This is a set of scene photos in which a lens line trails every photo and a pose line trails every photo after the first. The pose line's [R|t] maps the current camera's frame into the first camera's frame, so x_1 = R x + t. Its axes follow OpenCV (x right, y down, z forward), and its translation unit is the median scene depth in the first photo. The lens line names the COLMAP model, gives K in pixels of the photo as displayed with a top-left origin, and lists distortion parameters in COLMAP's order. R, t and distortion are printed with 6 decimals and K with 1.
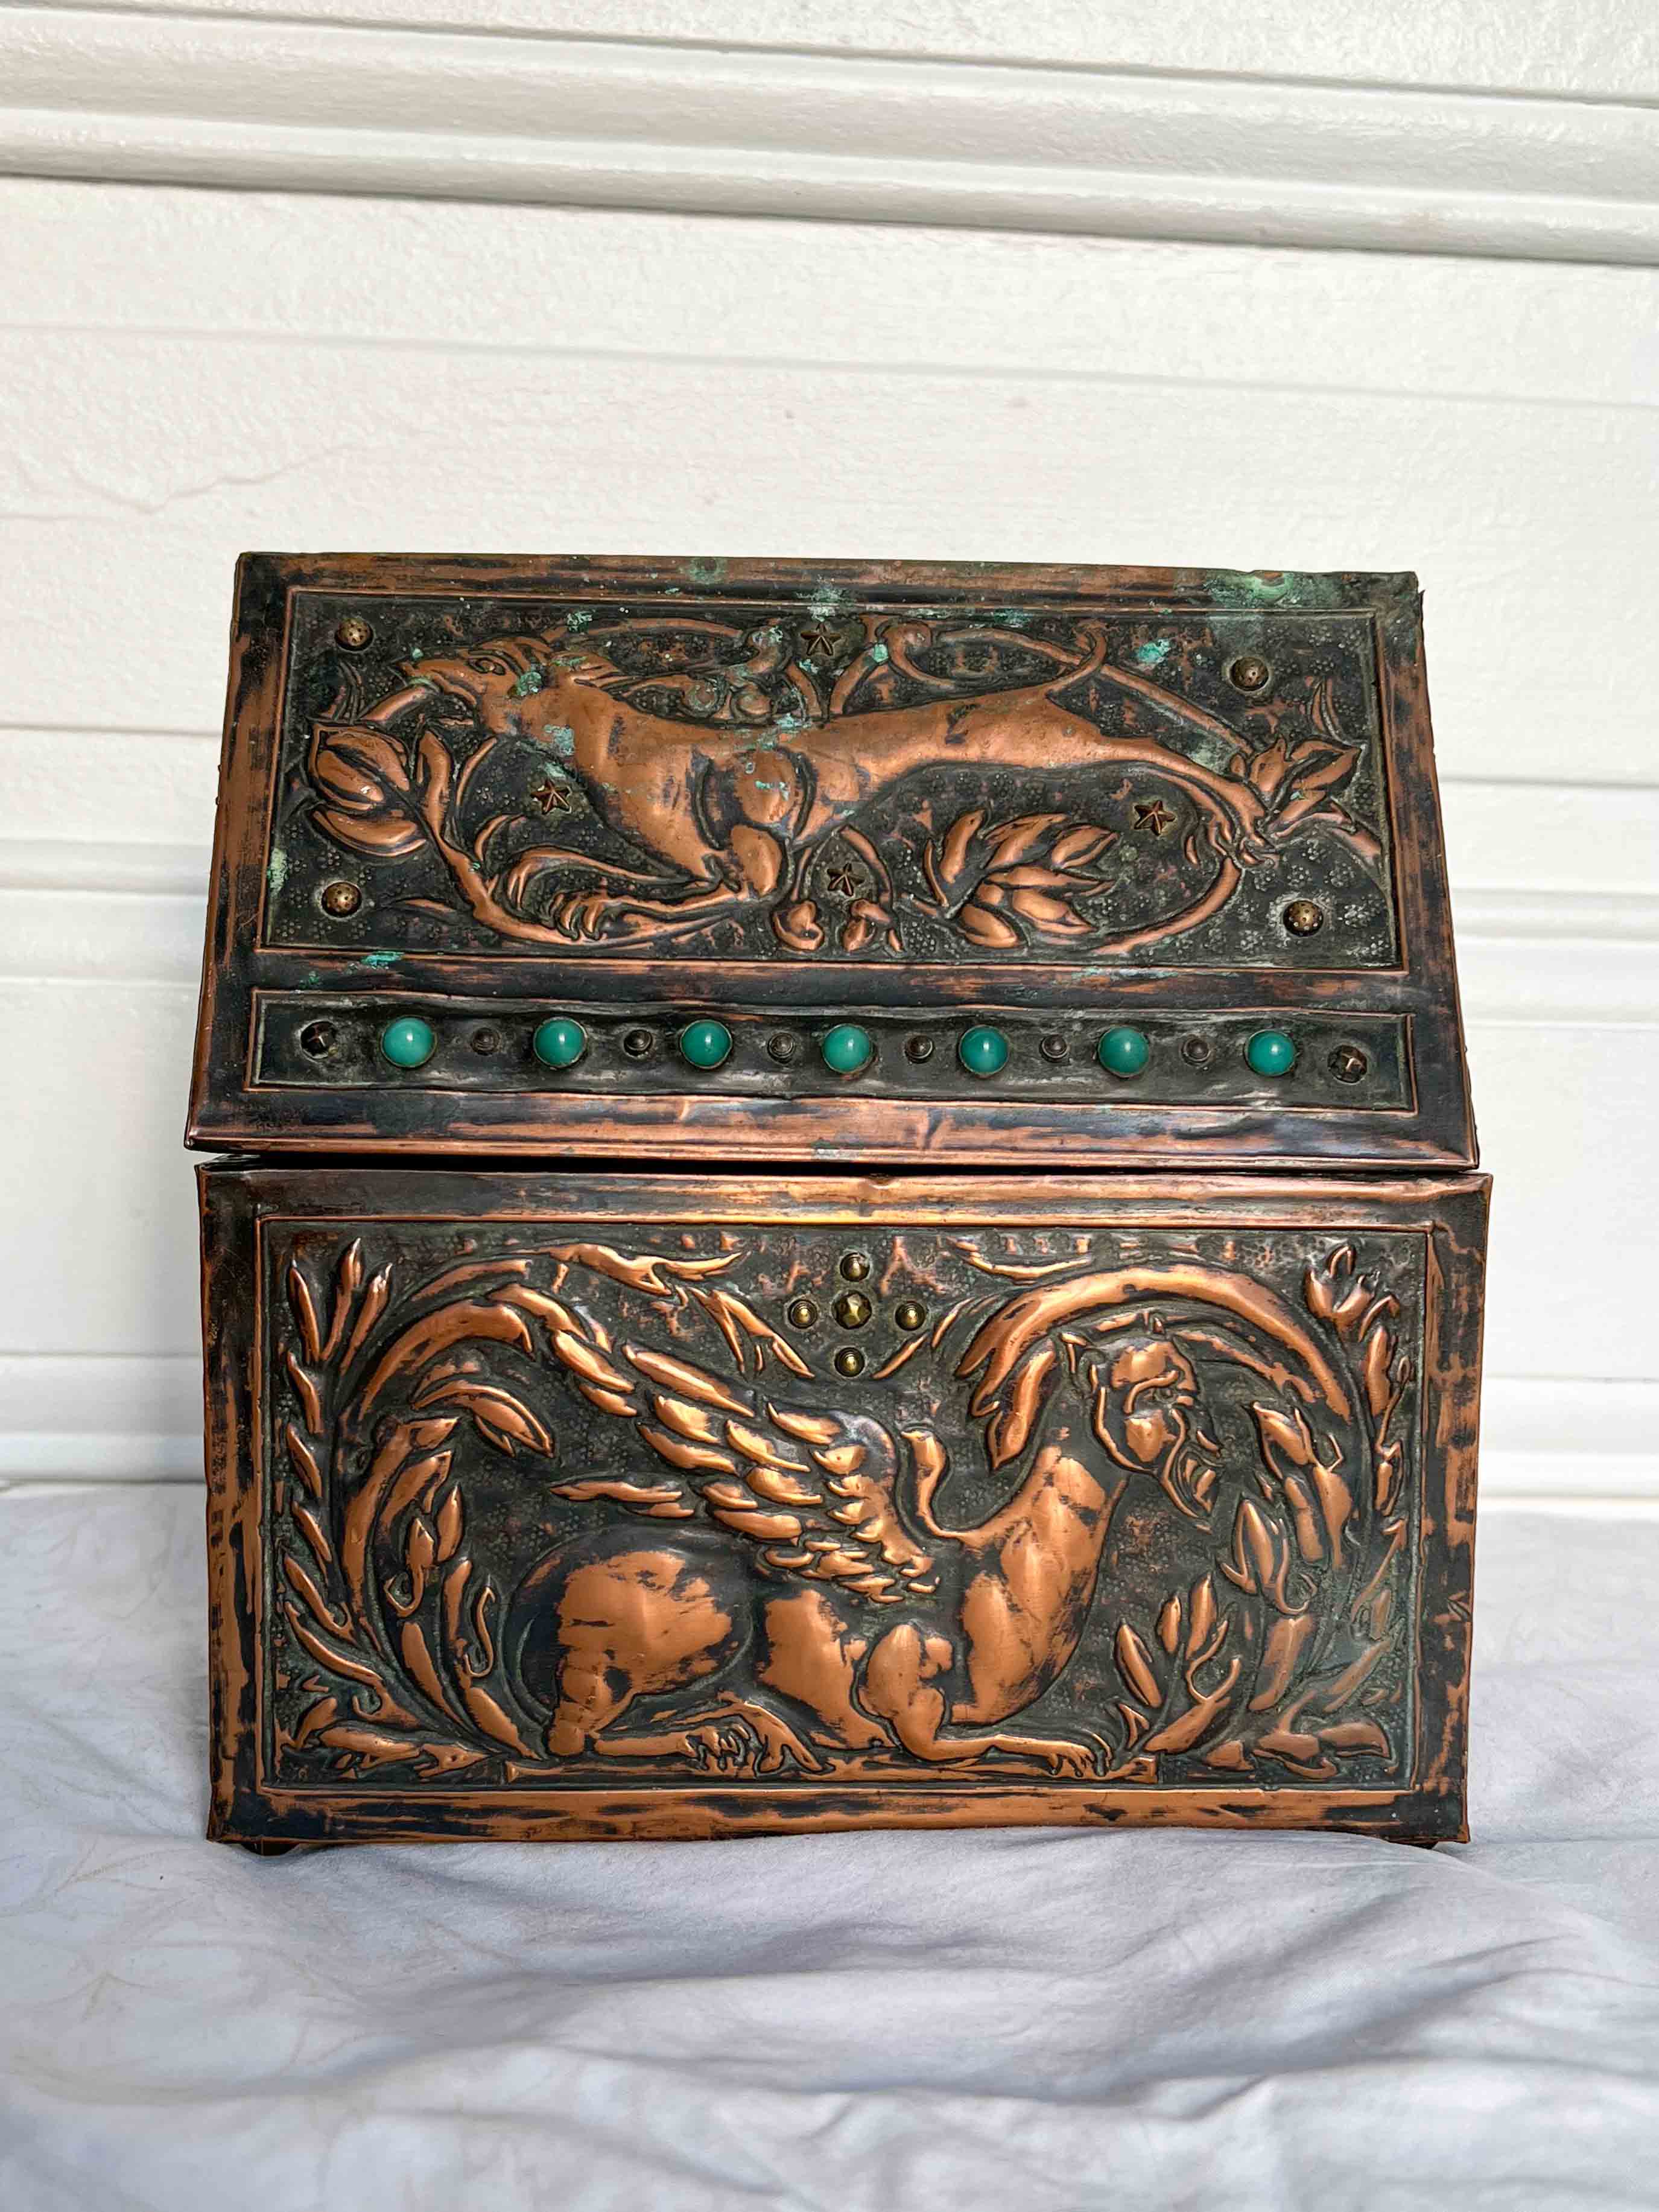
lens RADIAL K [[2378.2, 0, 820.7], [0, 2378.2, 1242.4], [0, 0, 1]] dist [0.108099, -0.029715]
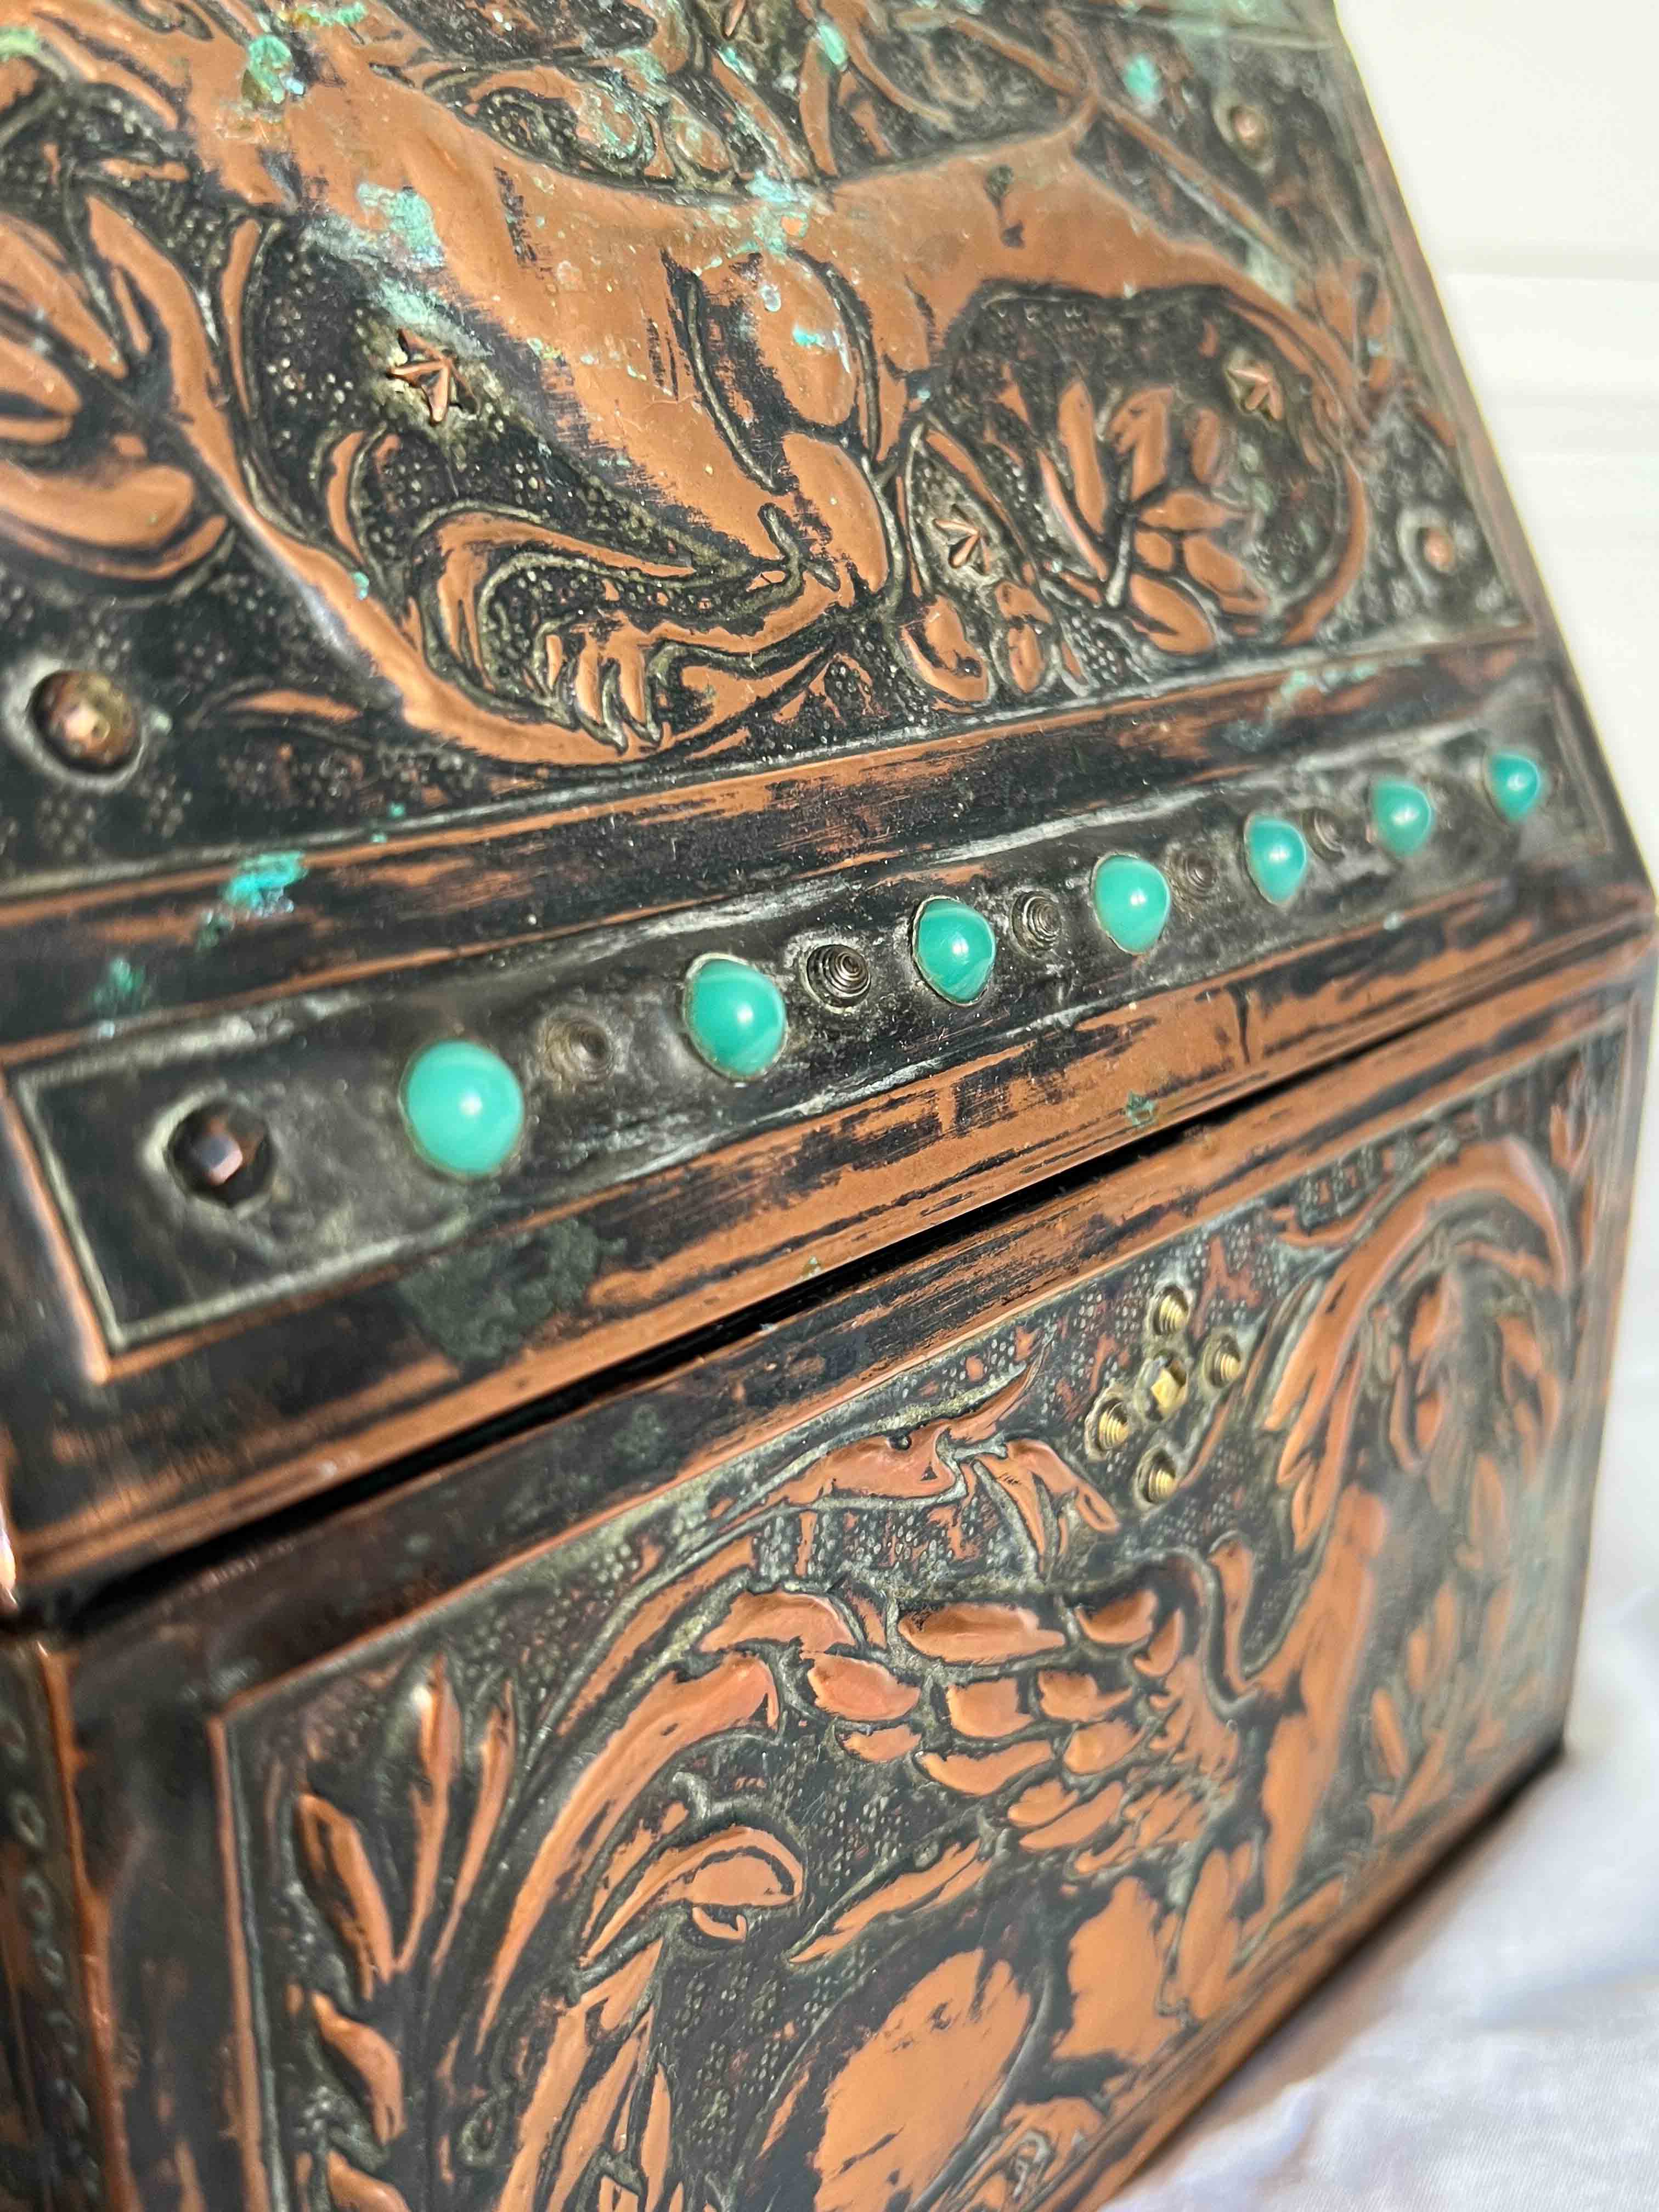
lens RADIAL K [[2247.8, 0, 827.2], [0, 2247.8, 1138.6], [0, 0, 1]] dist [0.113796, -0.421687]
pose [[0.697166, -0.248492, 0.672466, -0.356911], [0.095250, 0.961797, 0.256658, -0.158237], [-0.710554, -0.114880, 0.694202, 0.693852]]
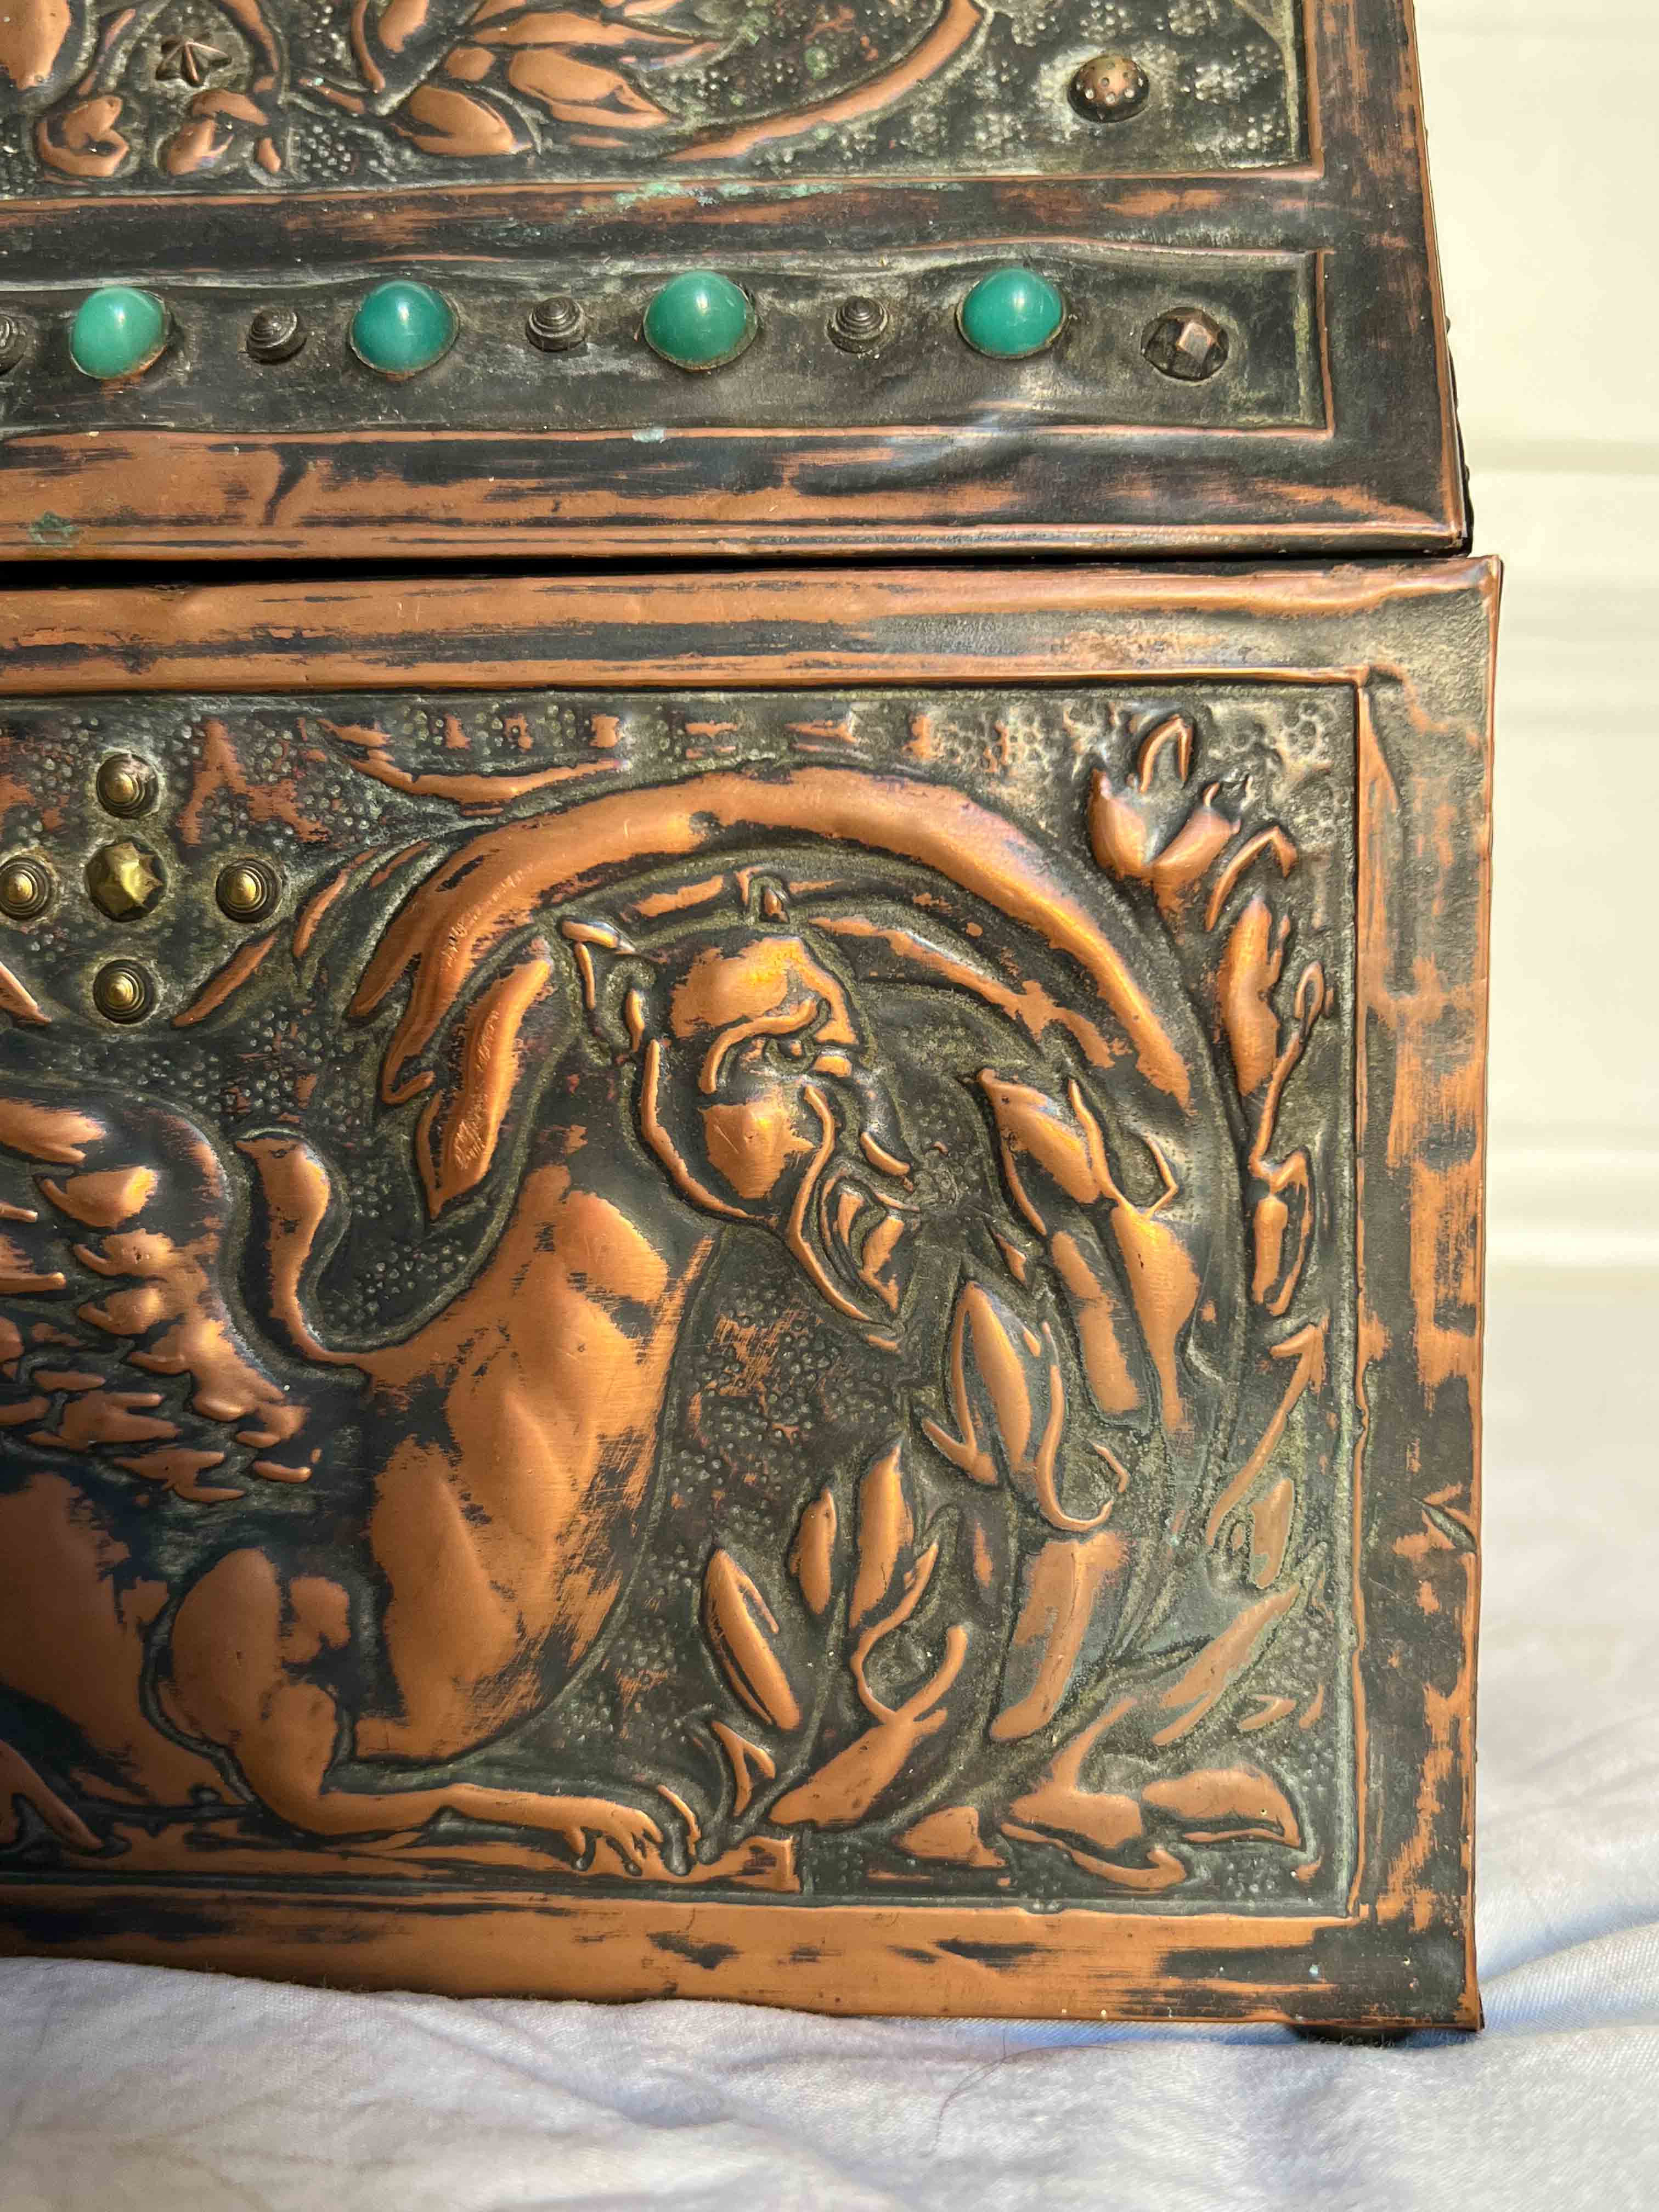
lens RADIAL K [[2087.8, 0, 833.1], [0, 2087.8, 1097.4], [0, 0, 1]] dist [0.092402, -0.212441]
pose [[0.994658, -0.009283, -0.102810, 0.191757], [0.005133, 0.999164, -0.040558, 0.087590], [0.103100, 0.039813, 0.993874, 0.588502]]
